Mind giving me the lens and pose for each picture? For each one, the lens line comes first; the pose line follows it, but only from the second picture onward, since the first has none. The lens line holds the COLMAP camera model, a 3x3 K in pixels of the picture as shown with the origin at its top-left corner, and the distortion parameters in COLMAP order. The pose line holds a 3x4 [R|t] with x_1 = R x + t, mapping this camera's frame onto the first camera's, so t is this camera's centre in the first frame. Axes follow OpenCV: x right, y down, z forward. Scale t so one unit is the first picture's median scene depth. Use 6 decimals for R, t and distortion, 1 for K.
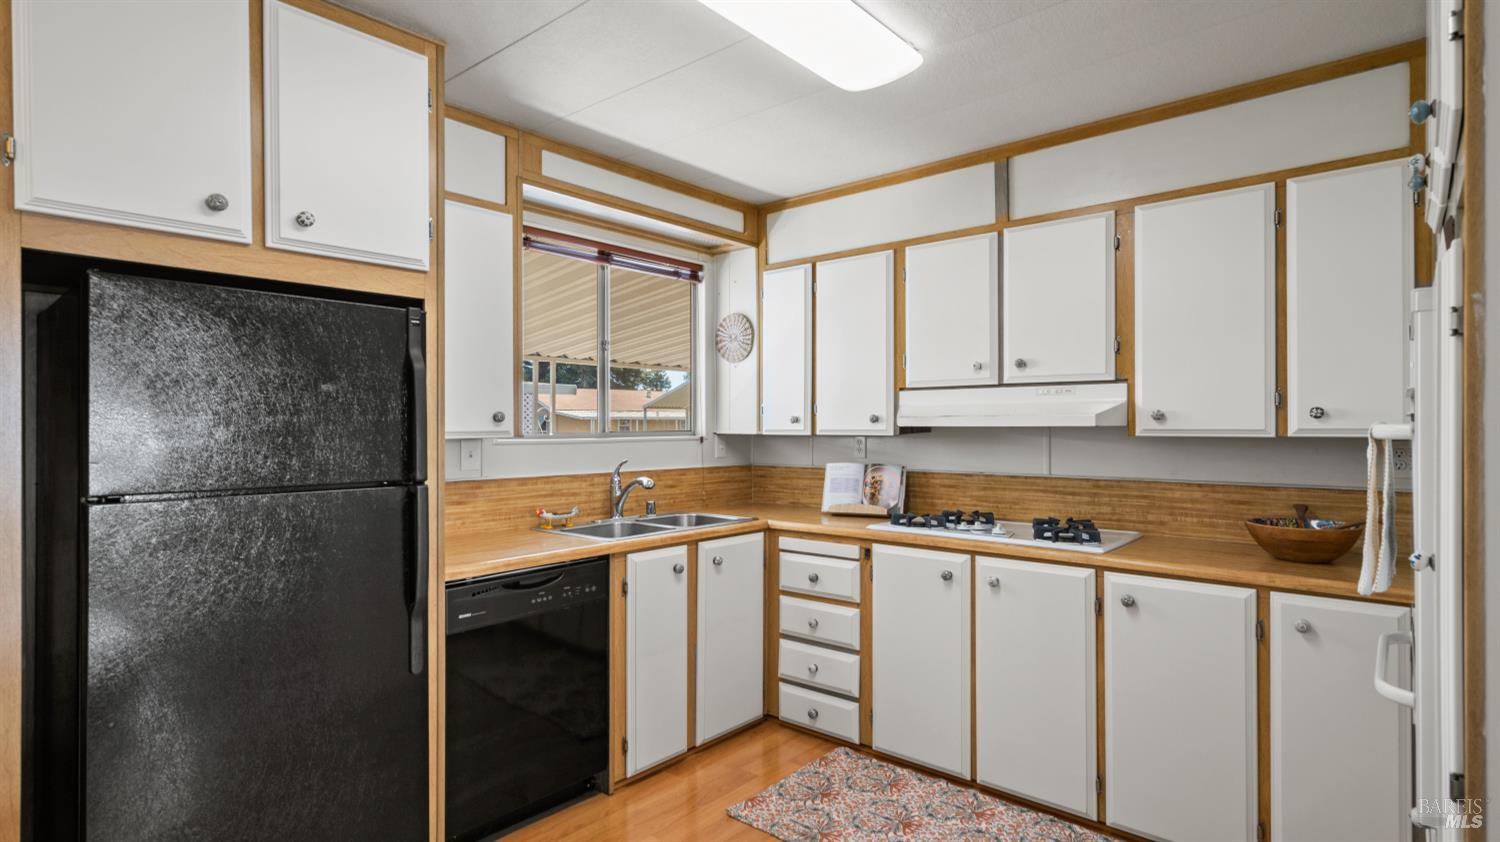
lens RADIAL K [[757.2, 0, 751.4], [0, 757.2, 422.3], [0, 0, 1]] dist [0.001031, 0.003049]
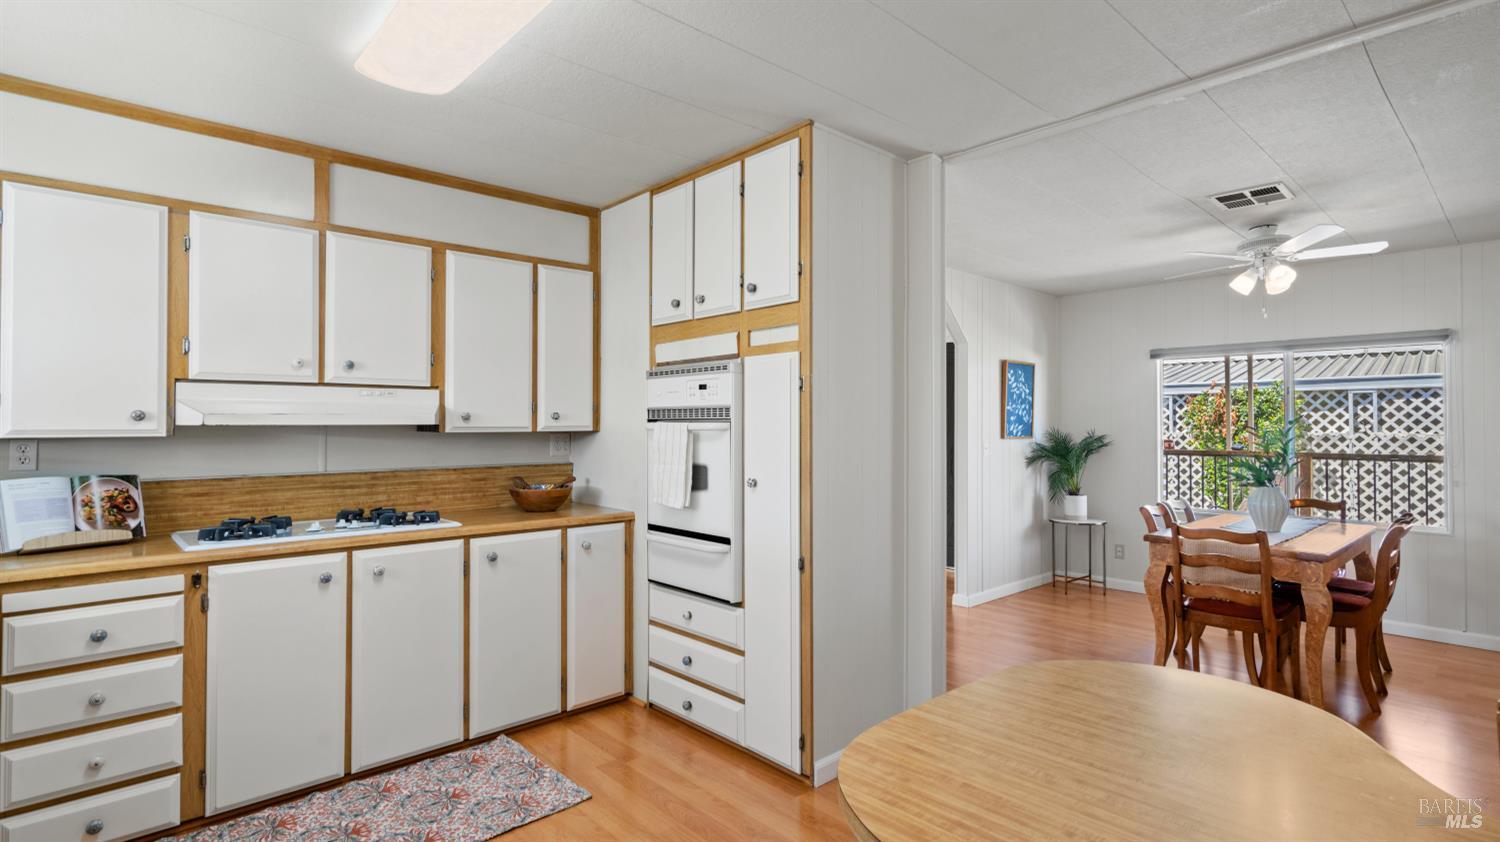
lens RADIAL K [[724.8, 0, 751.6], [0, 724.8, 413.6], [0, 0, 1]] dist [0.000144, -0.000417]
pose [[0.116273, 0.015172, 0.993101, -0.567026], [-0.003704, 0.999883, -0.014842, 0.002401], [-0.993210, -0.001953, 0.116316, 0.323524]]
